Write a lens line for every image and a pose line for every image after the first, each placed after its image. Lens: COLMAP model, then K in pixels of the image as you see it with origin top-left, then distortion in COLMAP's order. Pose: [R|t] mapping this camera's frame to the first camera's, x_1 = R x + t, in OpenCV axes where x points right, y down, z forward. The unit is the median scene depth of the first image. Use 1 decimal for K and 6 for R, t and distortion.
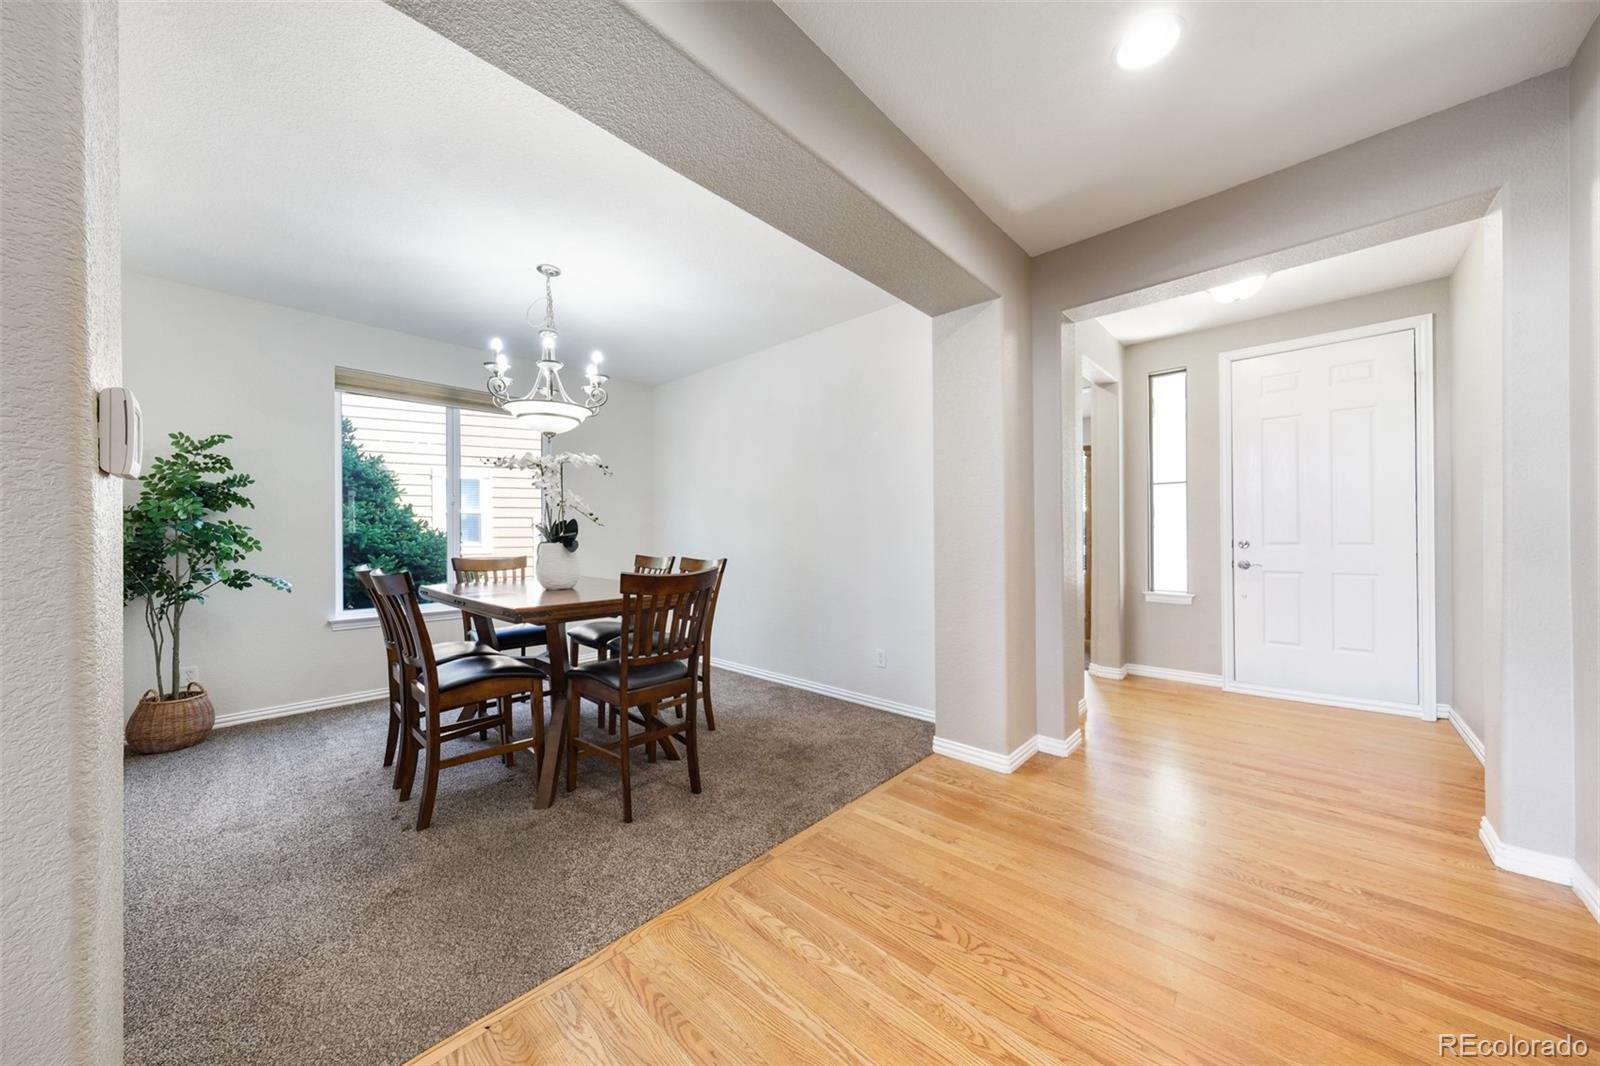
lens RADIAL K [[552.0, 0, 791.5], [0, 552.0, 536.2], [0, 0, 1]] dist [-0.000981, -0.000013]
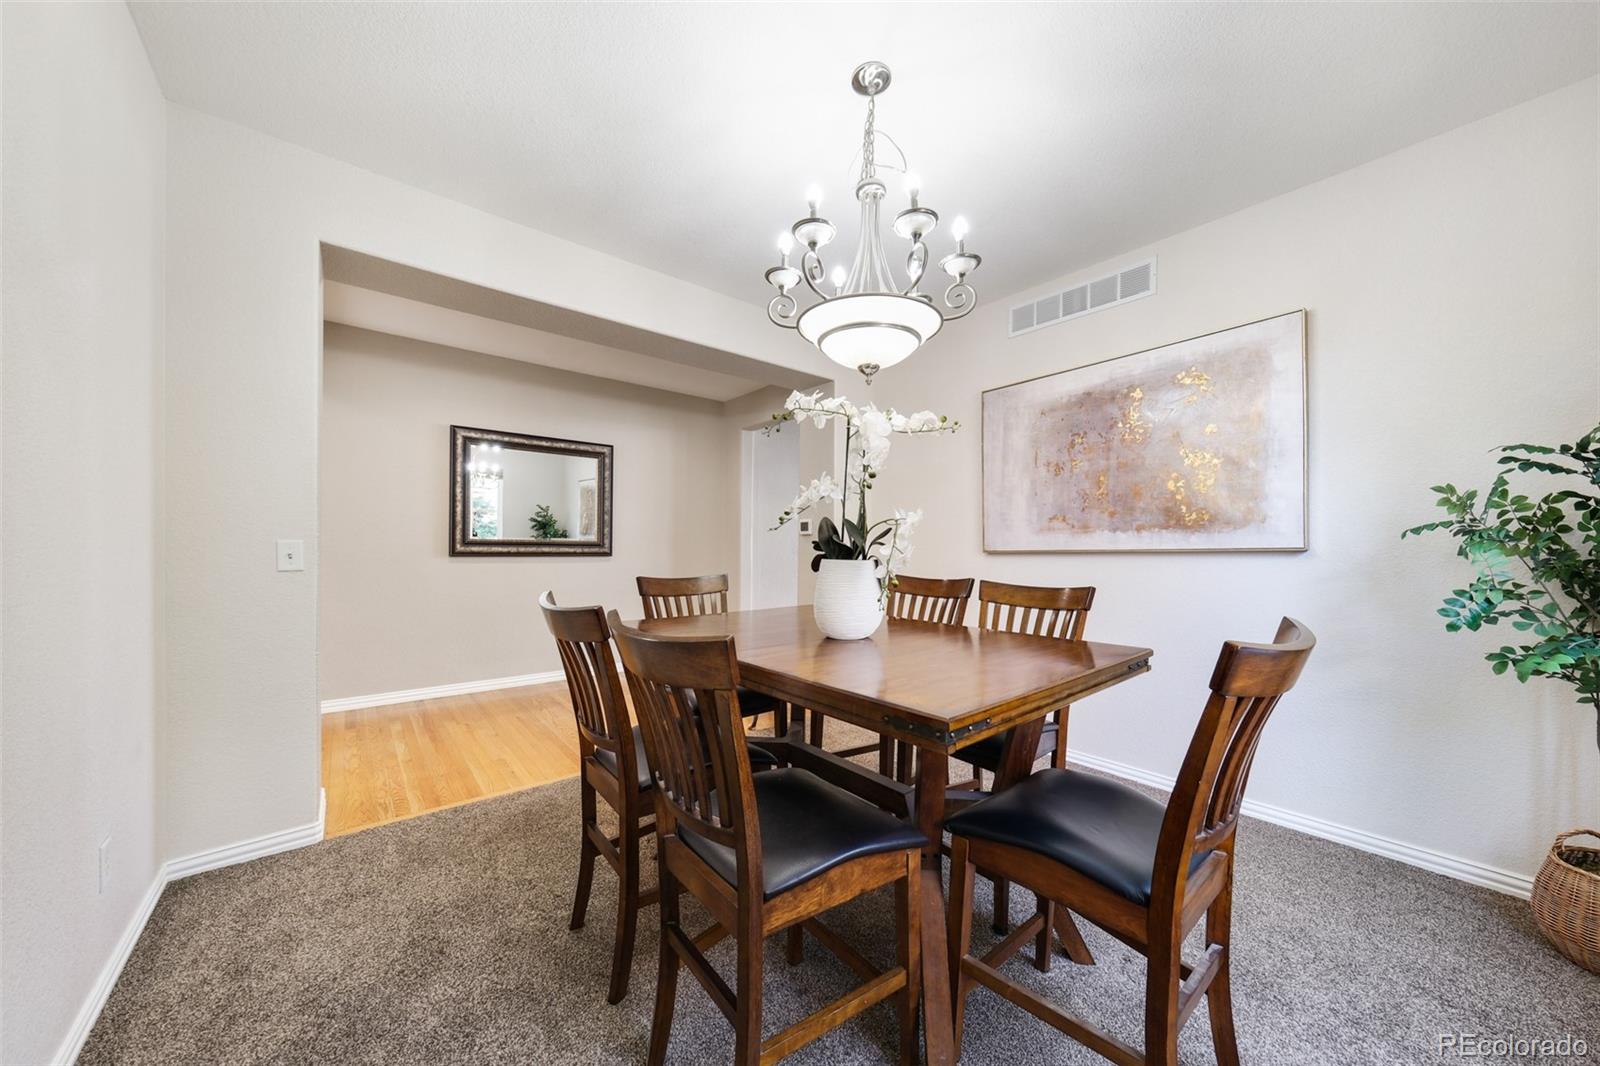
lens RADIAL K [[552.0, 0, 808.3], [0, 552.0, 536.7], [0, 0, 1]] dist [-0.000981, -0.000013]
pose [[0.993991, -0.007164, -0.109223, -0.407349], [0.005810, 0.999902, -0.012709, -0.005853], [0.109303, 0.011998, 0.993936, 0.415766]]
